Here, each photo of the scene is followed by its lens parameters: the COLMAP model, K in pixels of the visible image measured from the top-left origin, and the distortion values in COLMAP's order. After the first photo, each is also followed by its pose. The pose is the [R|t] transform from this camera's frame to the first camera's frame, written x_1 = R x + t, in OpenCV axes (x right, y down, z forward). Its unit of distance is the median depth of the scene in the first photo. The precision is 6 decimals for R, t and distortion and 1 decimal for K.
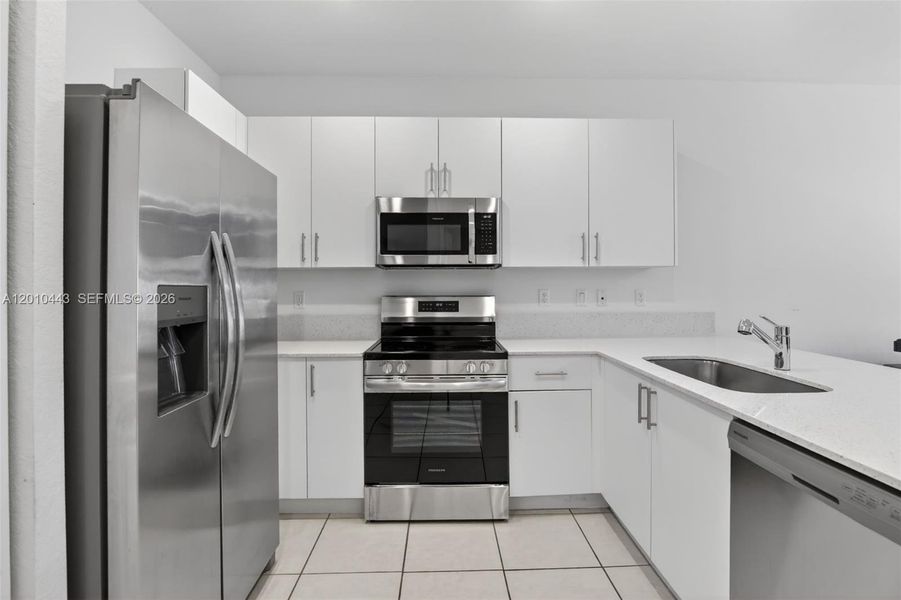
lens RADIAL K [[423.1, 0, 452.3], [0, 423.1, 281.1], [0, 0, 1]] dist [-0.032514, 0.004310]
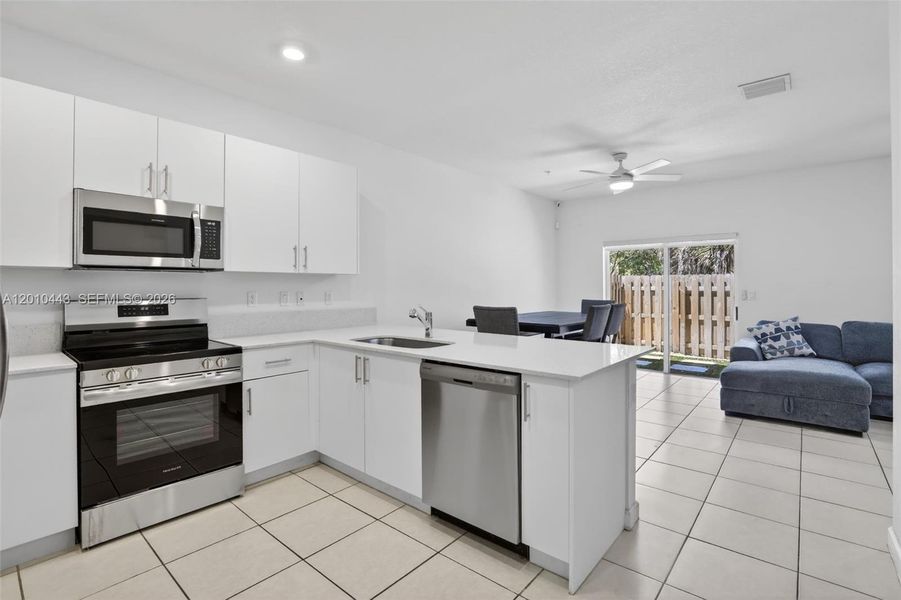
lens RADIAL K [[423.1, 0, 460.3], [0, 423.1, 282.5], [0, 0, 1]] dist [-0.032514, 0.004310]
pose [[0.657391, 0.010549, 0.753476, -0.315539], [-0.006912, 0.999944, -0.007969, -0.000258], [-0.753518, 0.000031, 0.657427, -0.175904]]
